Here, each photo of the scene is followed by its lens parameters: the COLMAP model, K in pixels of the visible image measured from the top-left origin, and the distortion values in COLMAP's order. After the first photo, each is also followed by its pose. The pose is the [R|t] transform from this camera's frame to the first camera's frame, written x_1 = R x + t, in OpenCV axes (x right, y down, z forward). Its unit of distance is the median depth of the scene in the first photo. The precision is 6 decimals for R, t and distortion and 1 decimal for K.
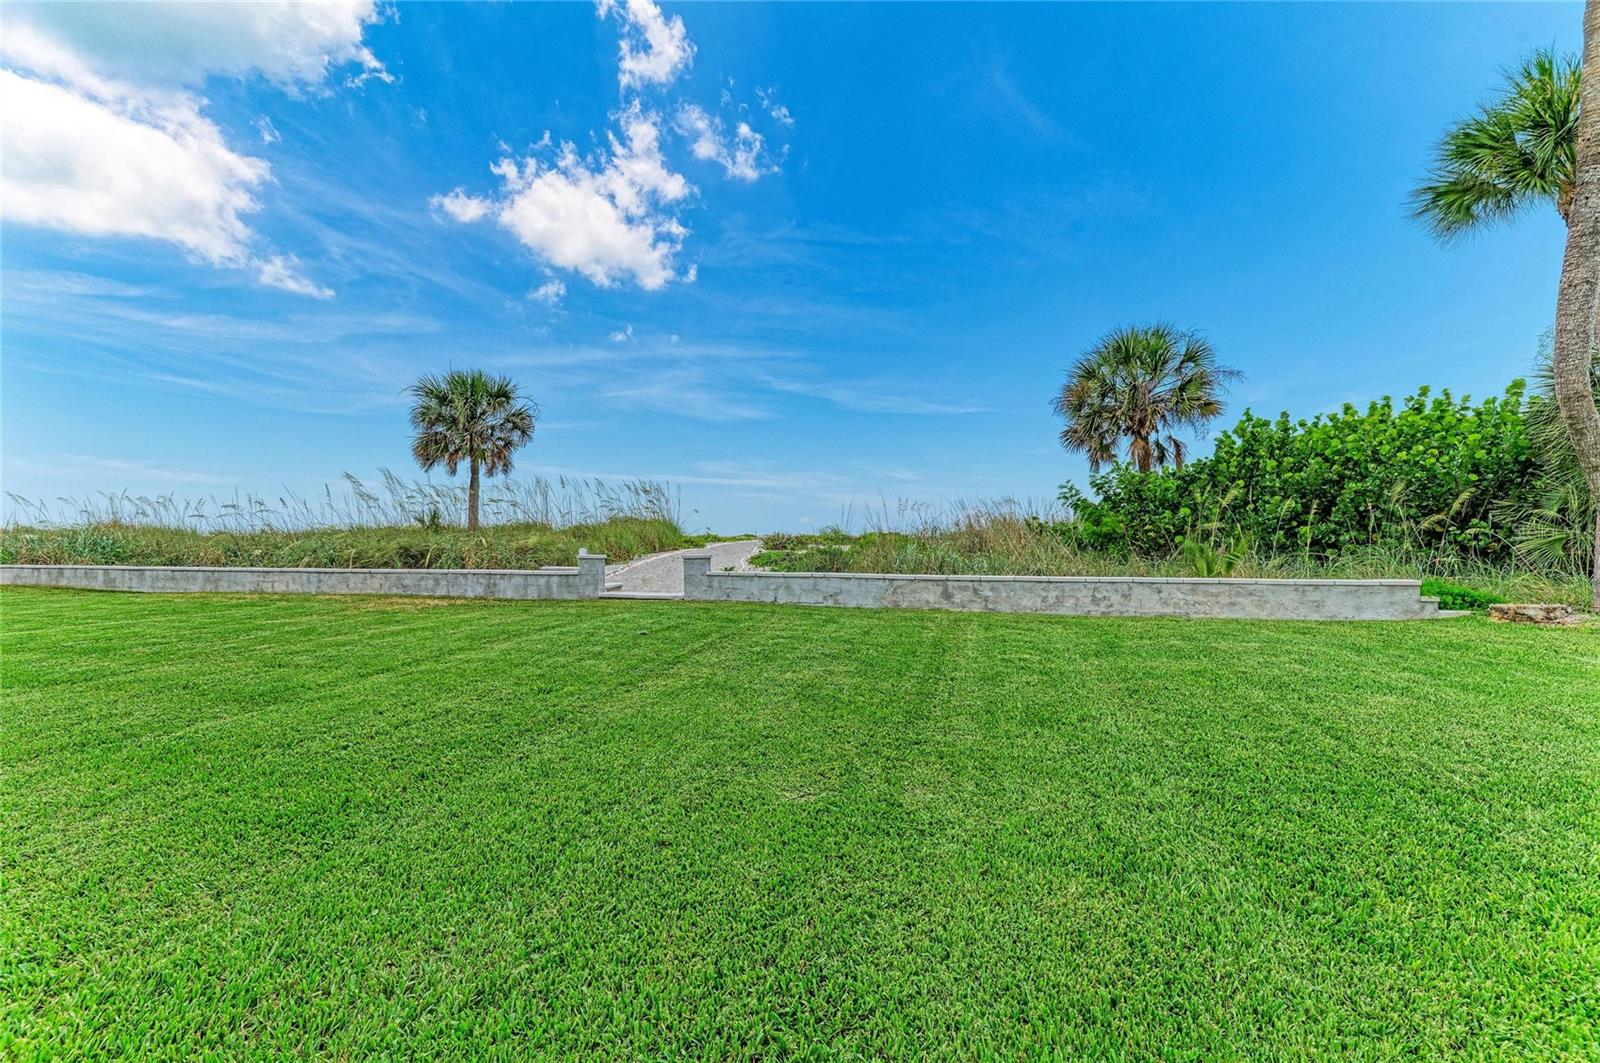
lens RADIAL K [[670.2, 0, 808.2], [0, 670.2, 549.2], [0, 0, 1]] dist [0.015105, -0.000097]
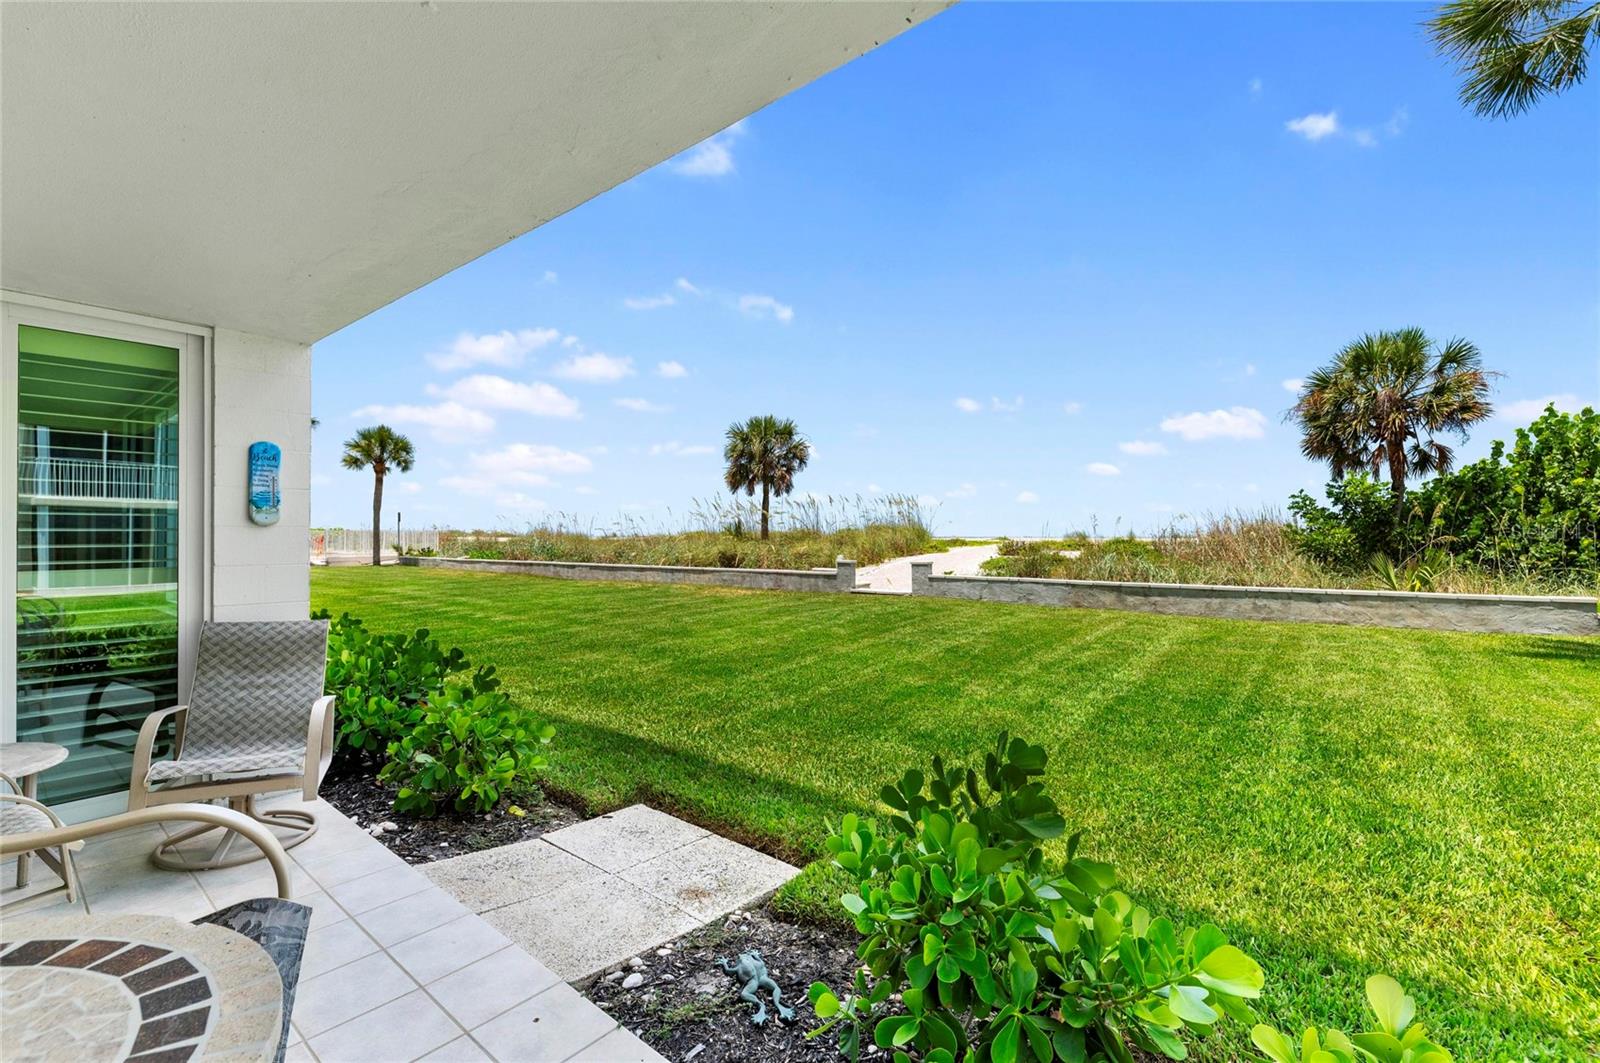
lens RADIAL K [[681.6, 0, 805.6], [0, 681.6, 528.2], [0, 0, 1]] dist [0.015432, -0.000120]
pose [[0.923827, -0.005463, -0.382772, 0.099385], [-0.005411, 0.999612, -0.027326, -0.014385], [0.382773, 0.027316, 0.923439, -0.235625]]
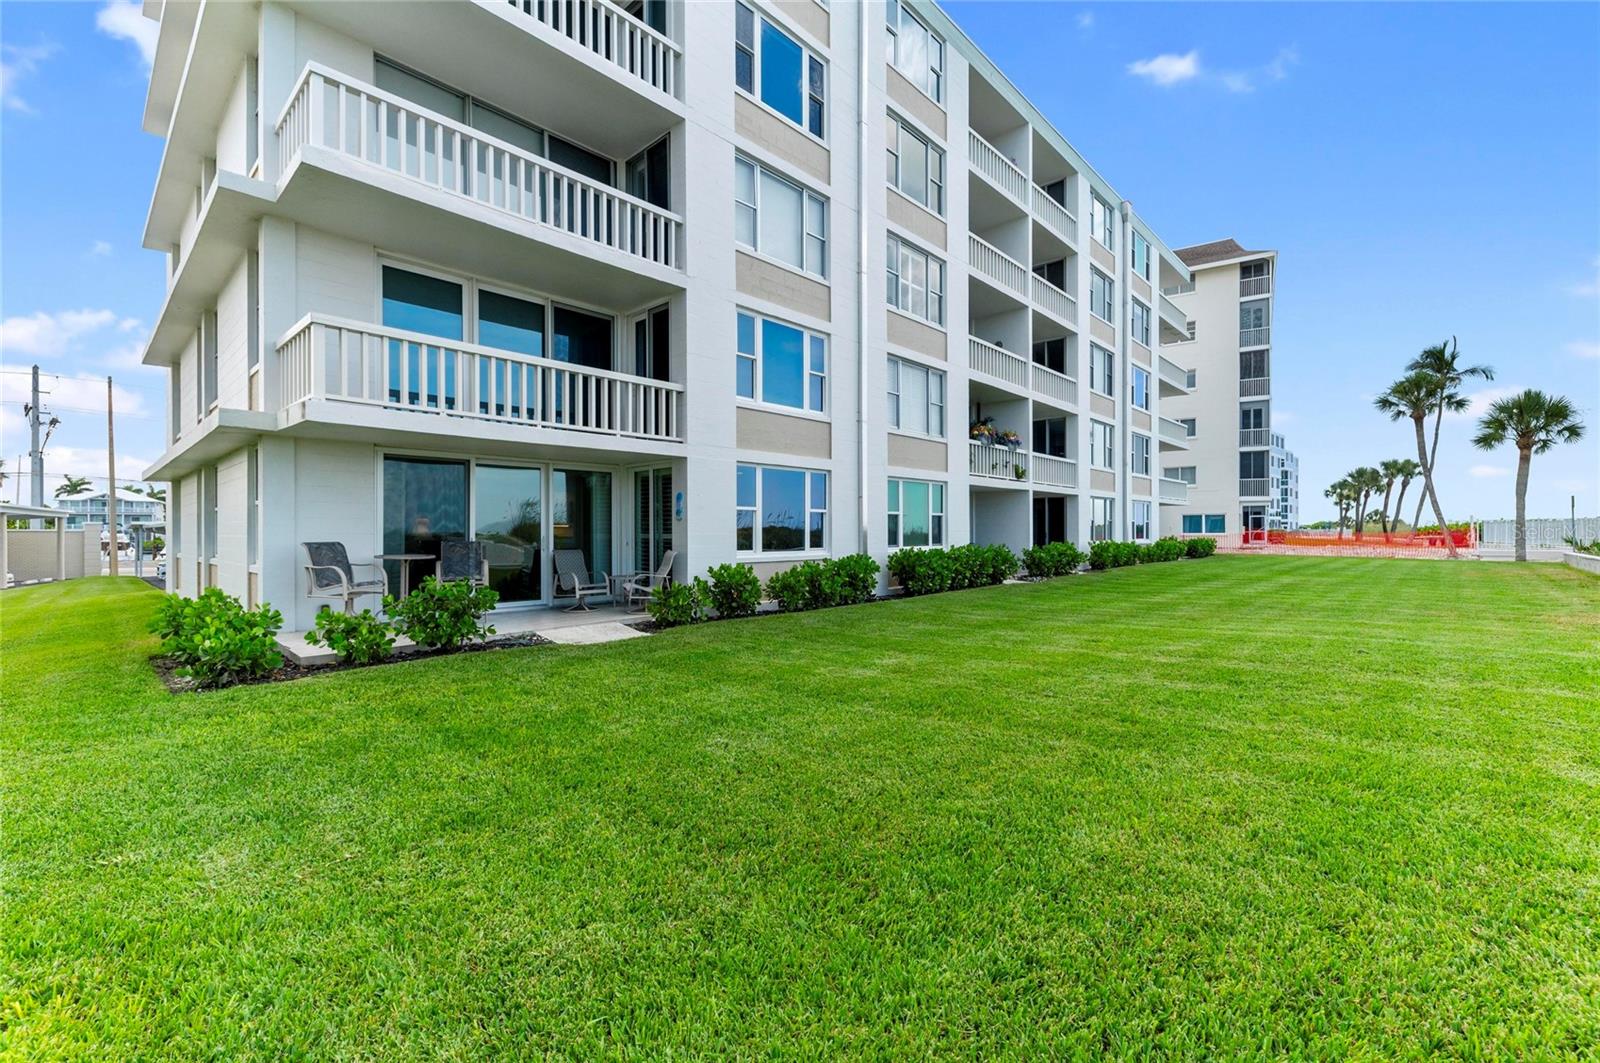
lens RADIAL K [[678.1, 0, 804.7], [0, 678.1, 539.1], [0, 0, 1]] dist [0.017634, -0.006022]
pose [[-0.434680, 0.005862, -0.900566, 0.417349], [-0.011830, 0.999855, 0.012218, -0.010775], [0.900507, 0.015964, -0.434548, 0.332896]]
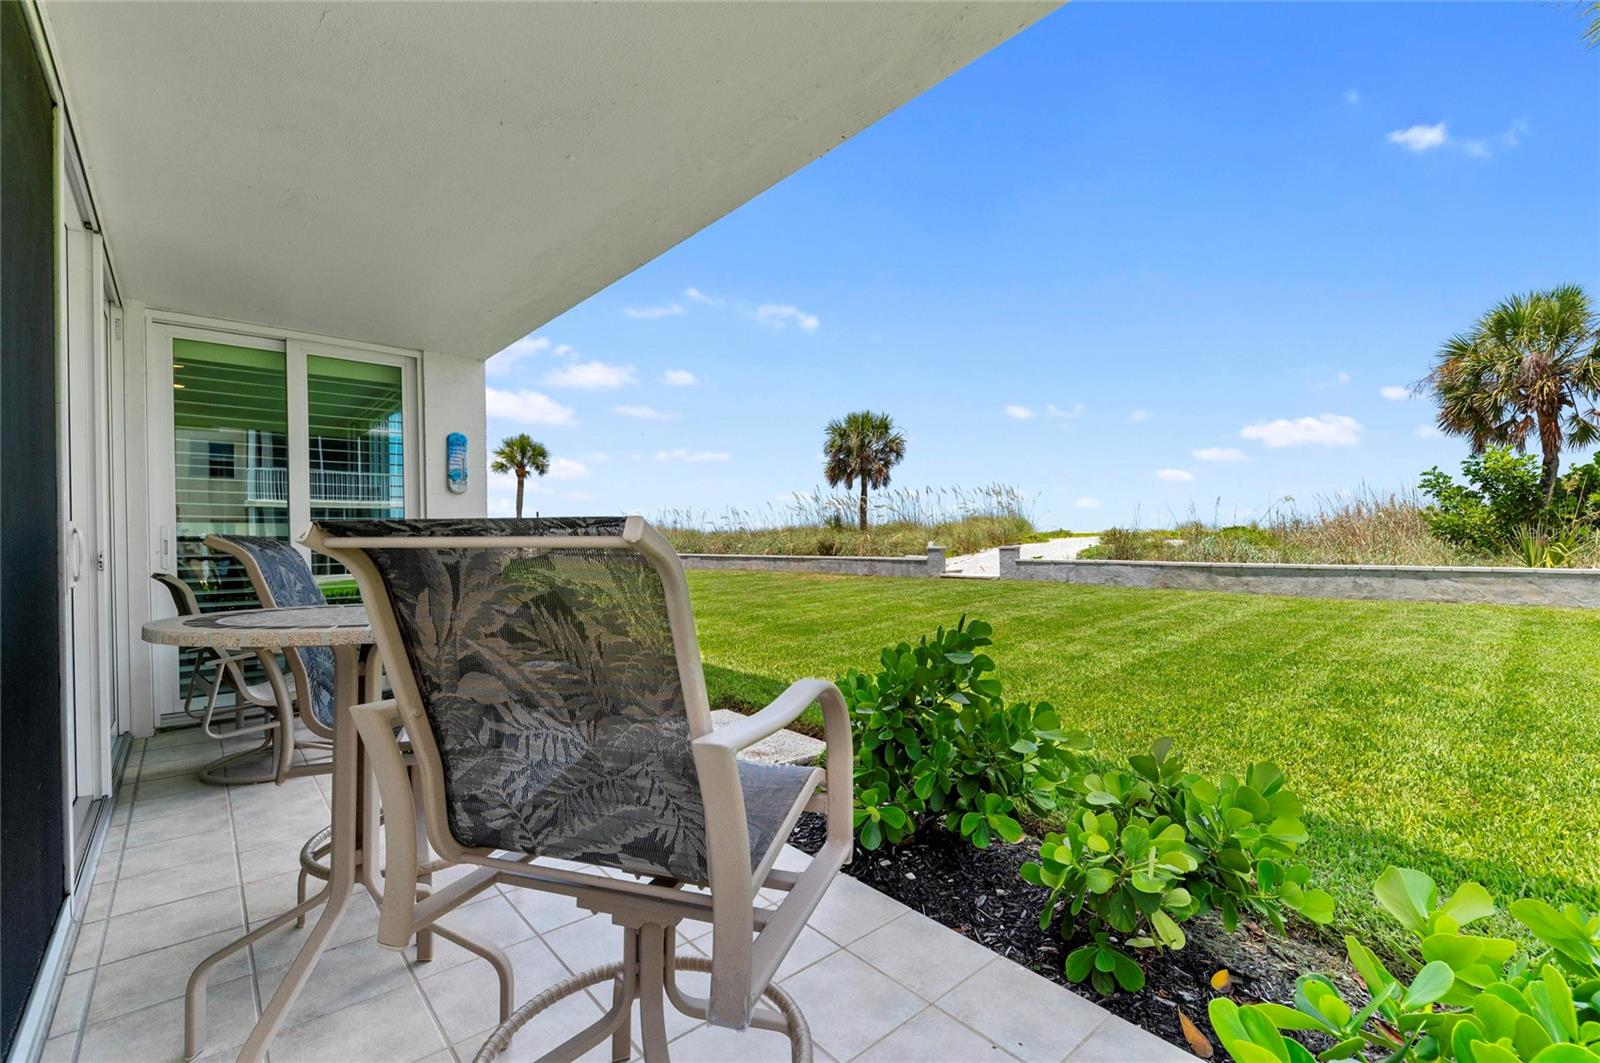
lens RADIAL K [[678.1, 0, 804.7], [0, 678.1, 539.1], [0, 0, 1]] dist [0.017634, -0.006022]
pose [[0.851079, -0.005579, -0.525008, 0.147417], [0.000941, 0.999958, -0.009101, 0.004273], [0.525037, 0.007252, 0.851049, -0.277427]]
